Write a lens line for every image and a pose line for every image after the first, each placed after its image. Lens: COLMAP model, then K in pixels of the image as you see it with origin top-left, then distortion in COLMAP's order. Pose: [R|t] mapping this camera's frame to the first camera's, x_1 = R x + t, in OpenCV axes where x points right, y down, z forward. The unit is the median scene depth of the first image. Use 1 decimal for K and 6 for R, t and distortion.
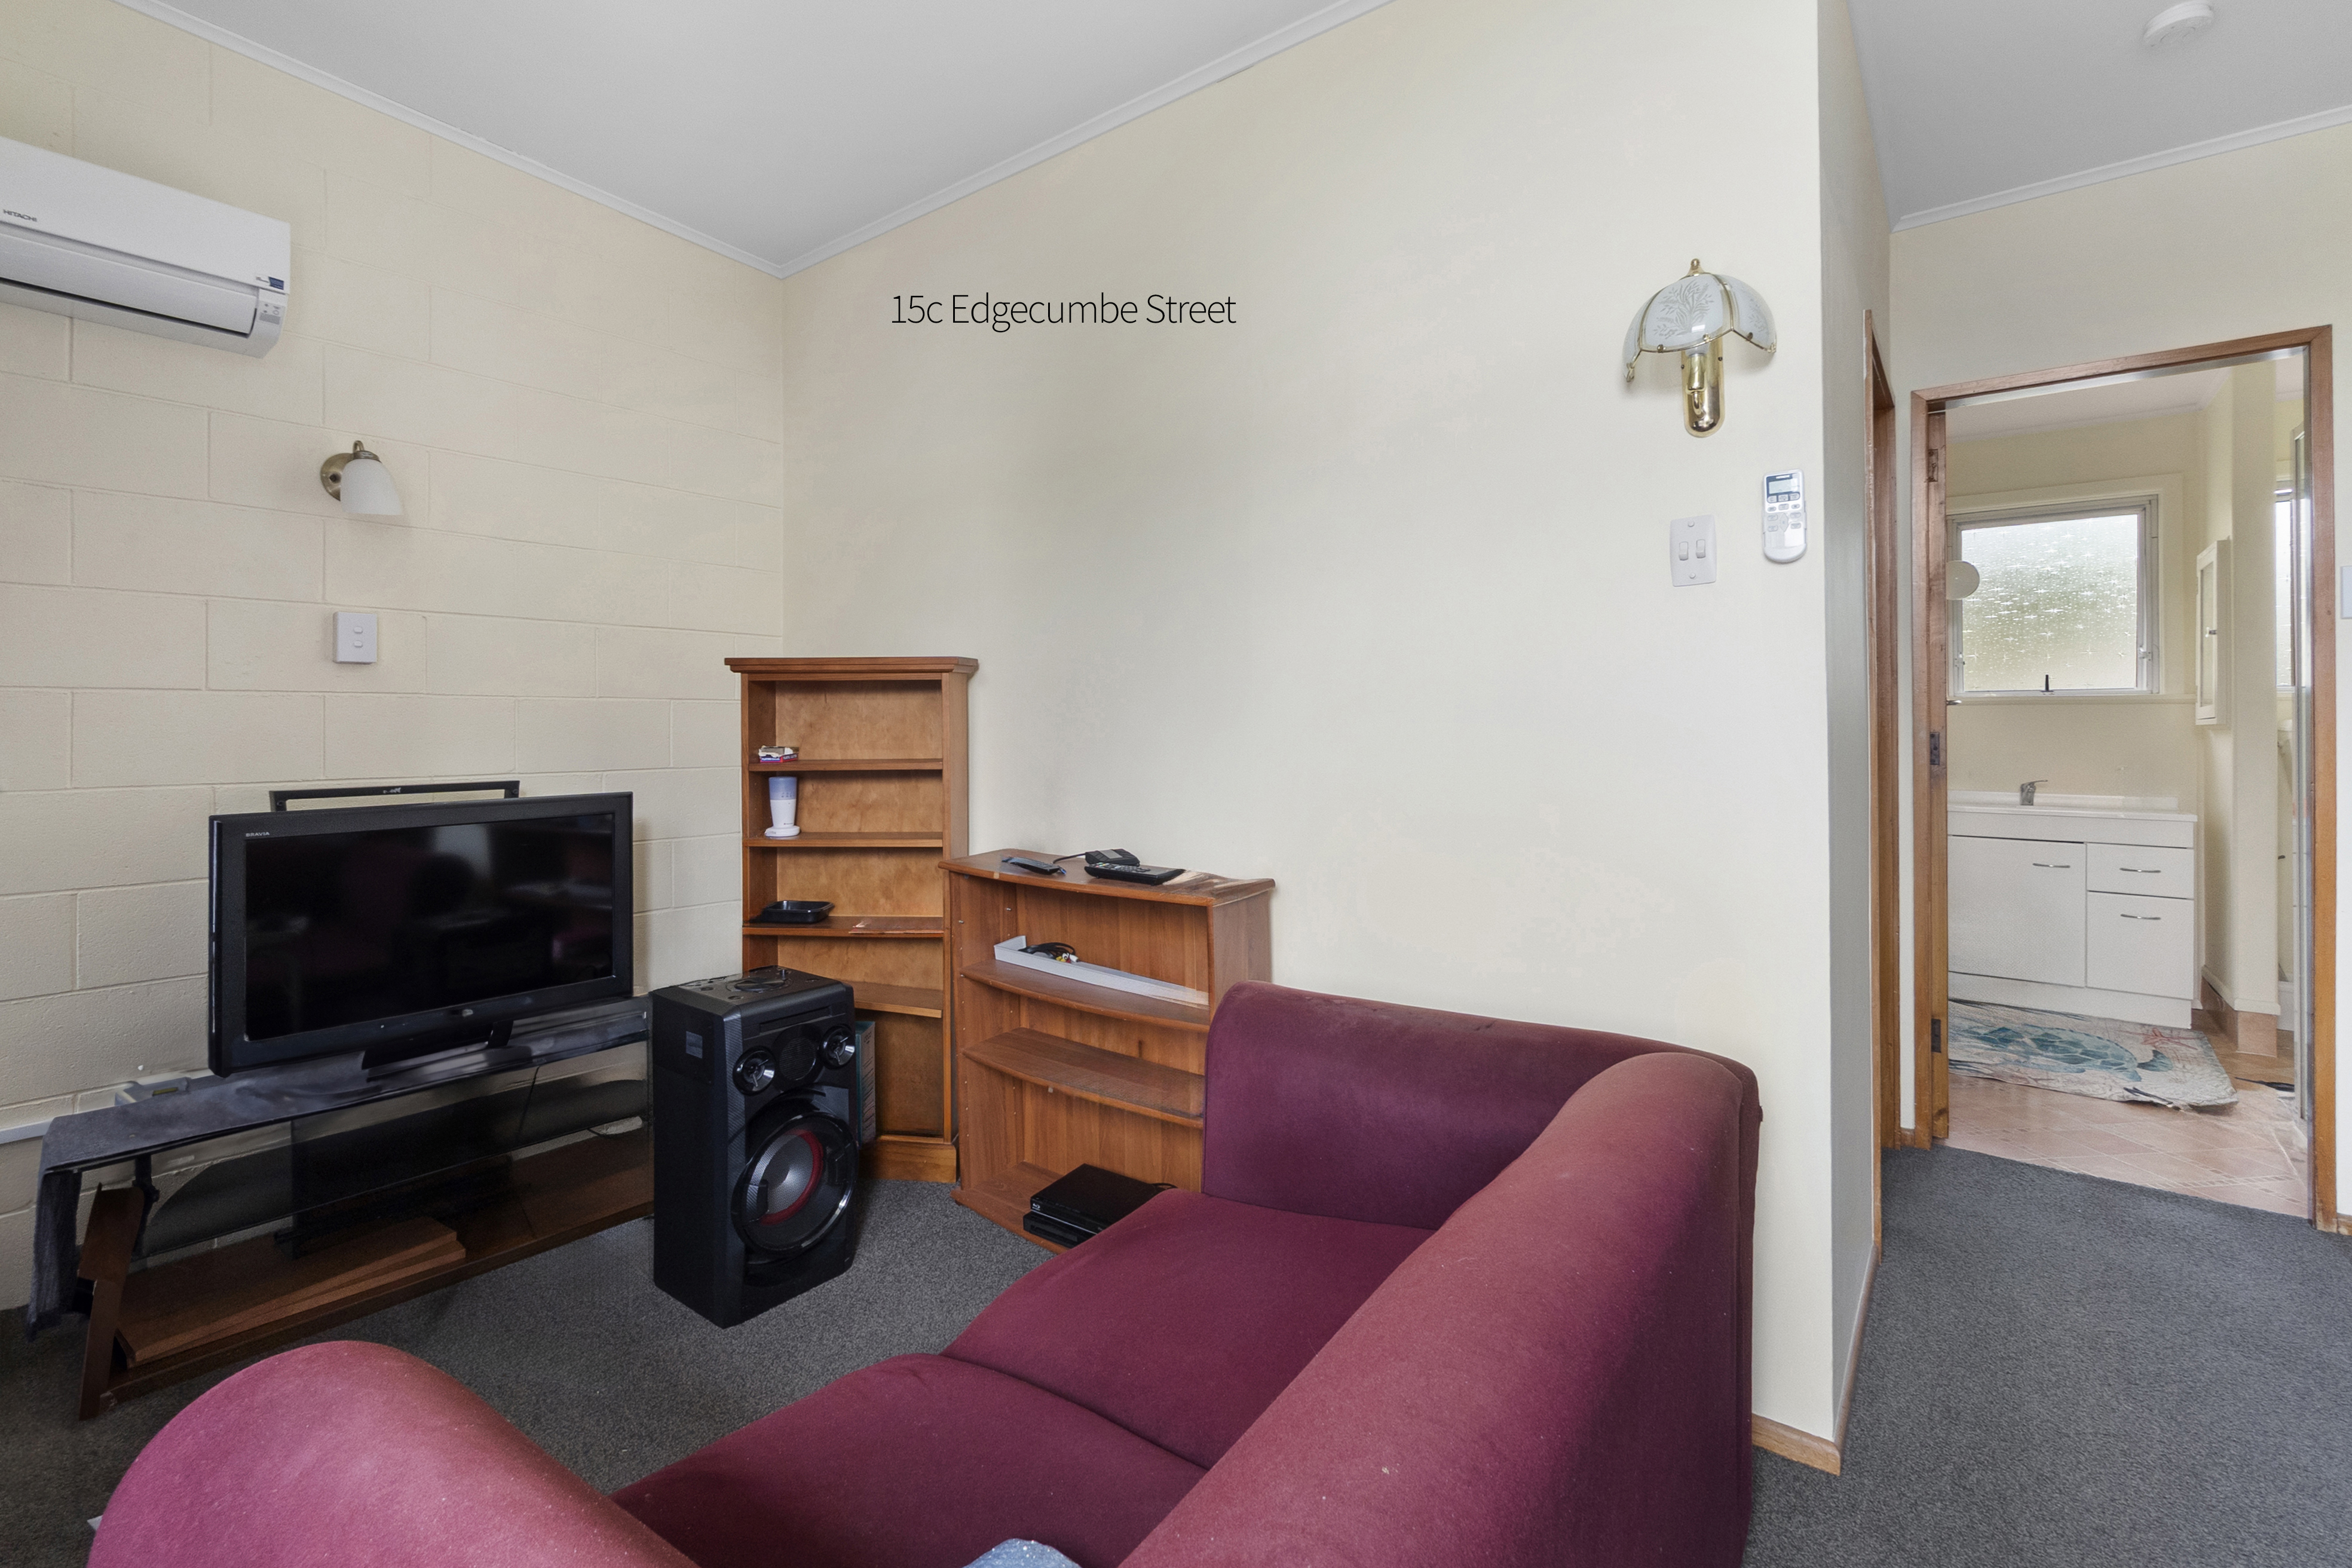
lens RADIAL K [[1061.5, 0, 1122.8], [0, 1061.5, 733.0], [0, 0, 1]] dist [0.000748, -0.000072]
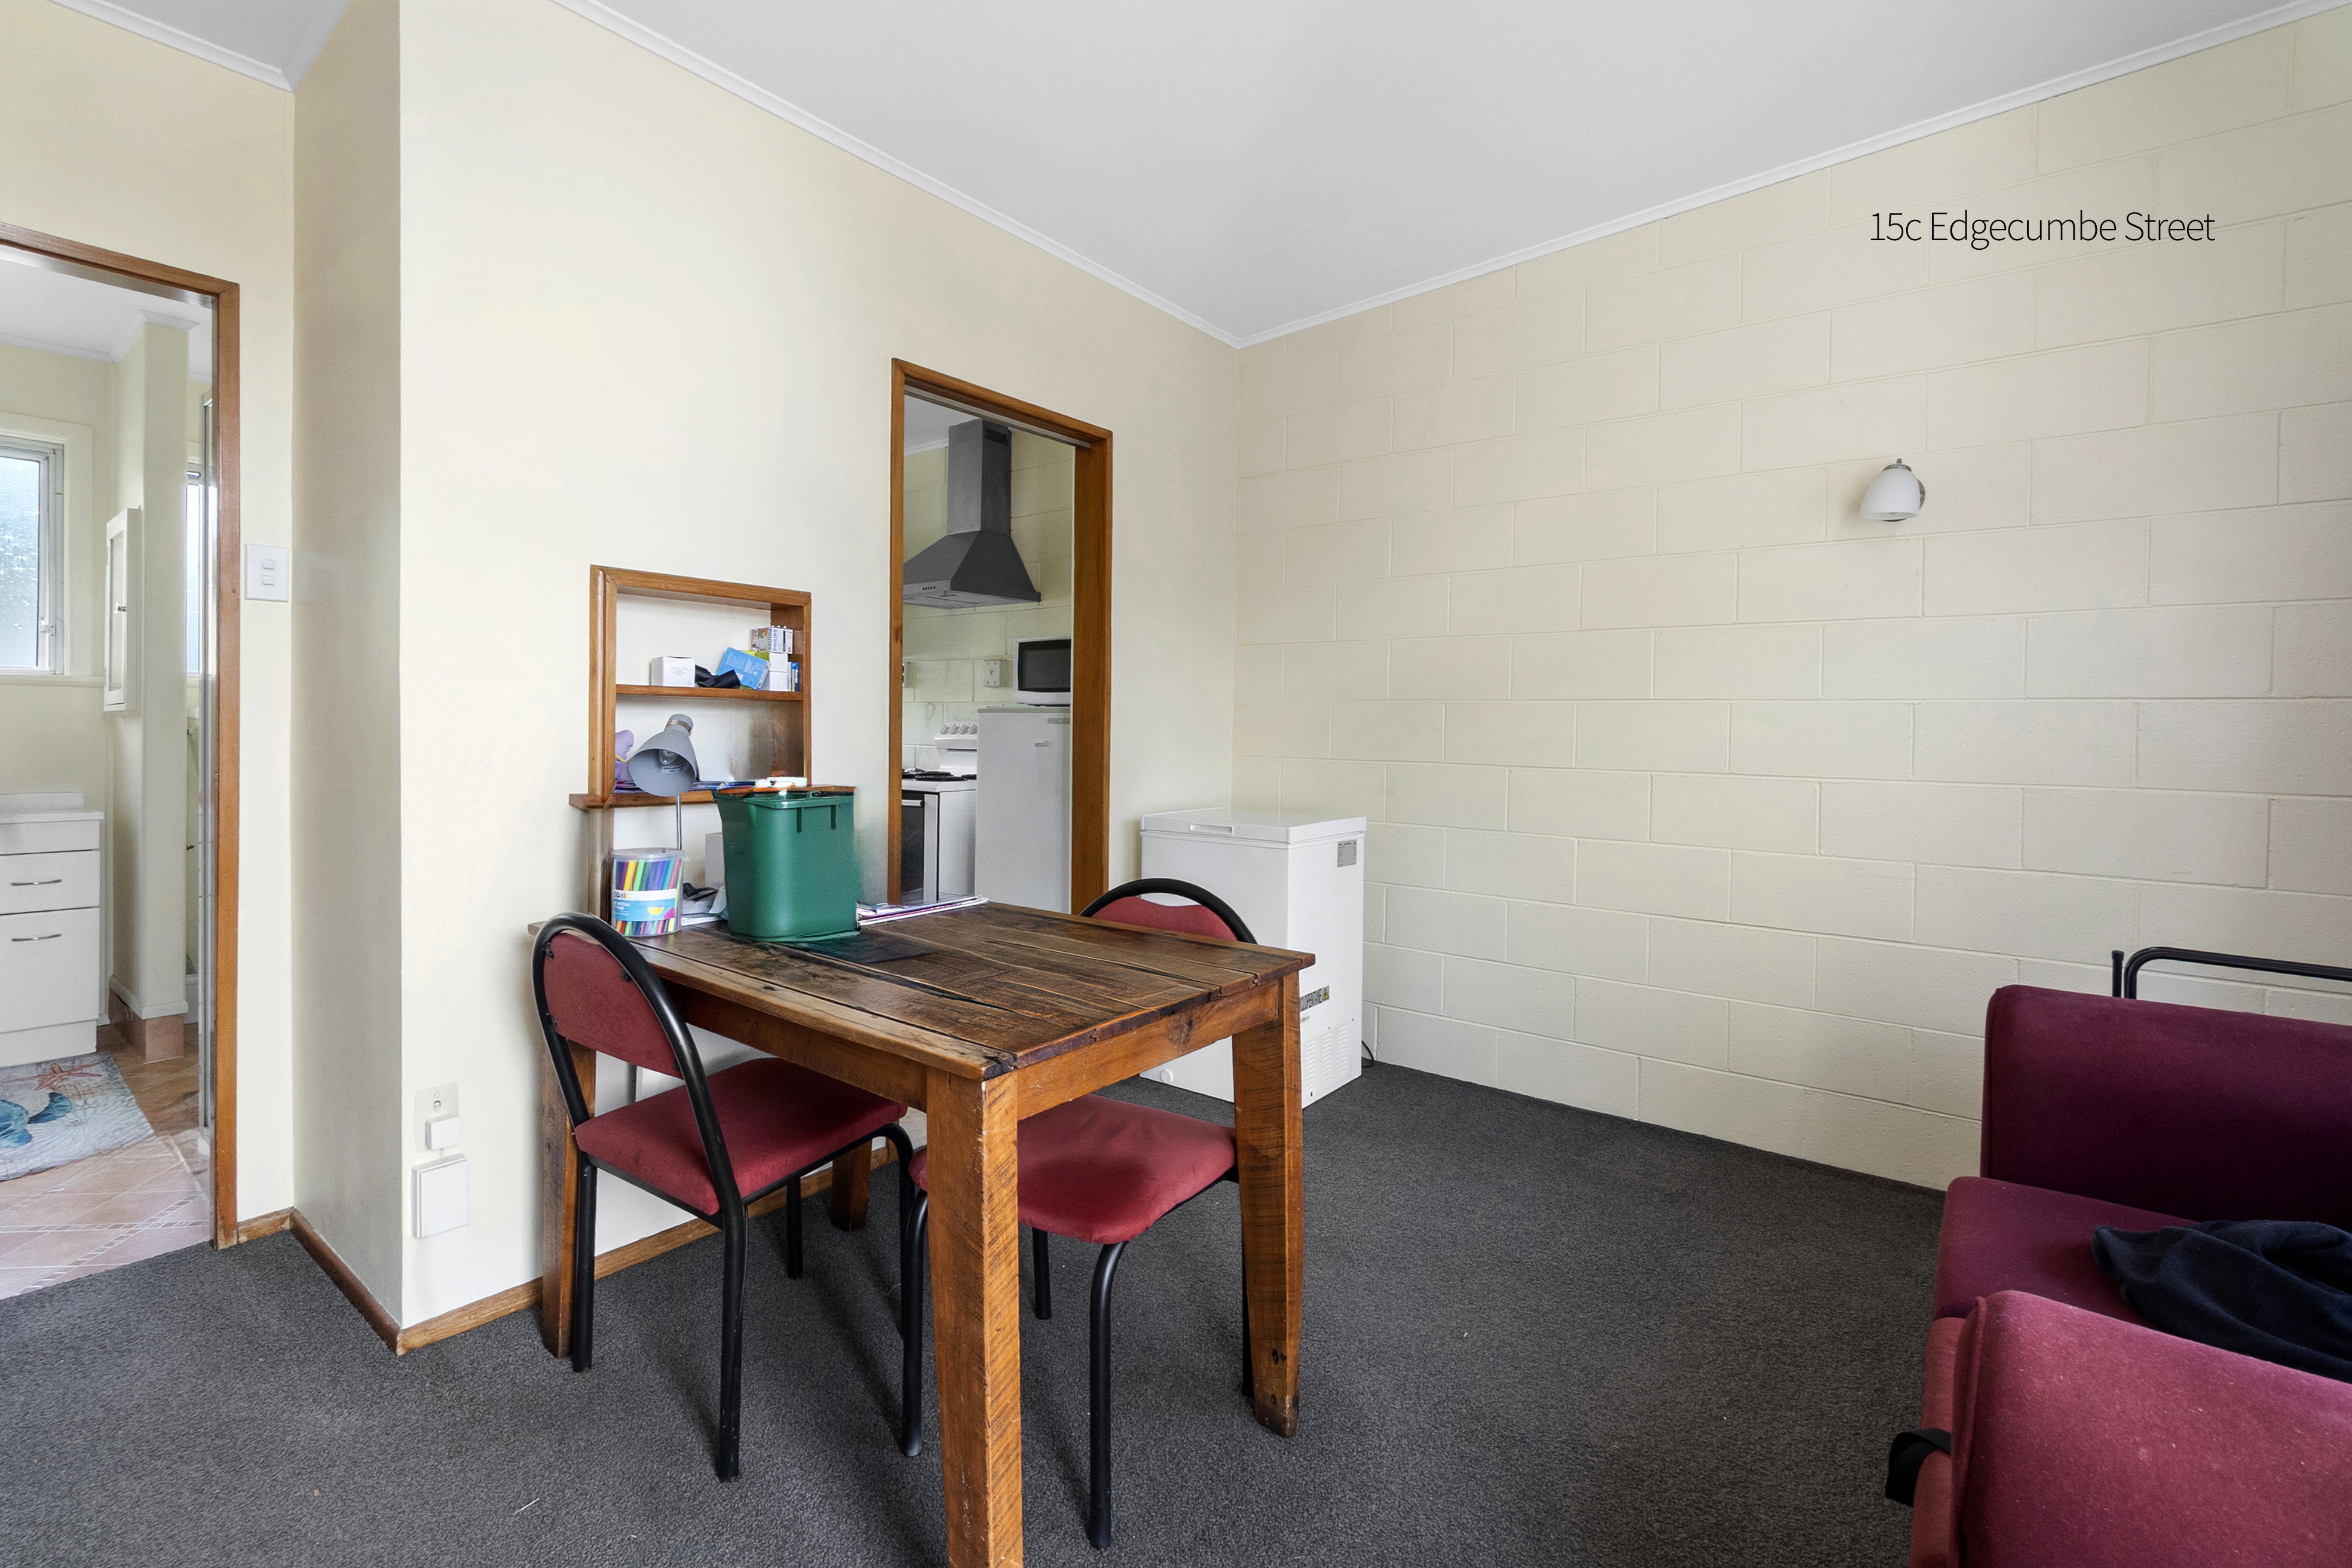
lens RADIAL K [[1061.5, 0, 1126.0], [0, 1061.5, 730.3], [0, 0, 1]] dist [0.000748, -0.000072]
pose [[0.020993, 0.003818, 0.999772, 0.139577], [-0.004230, 0.999984, -0.003730, 0.008808], [-0.999771, -0.004151, 0.021009, 0.125255]]
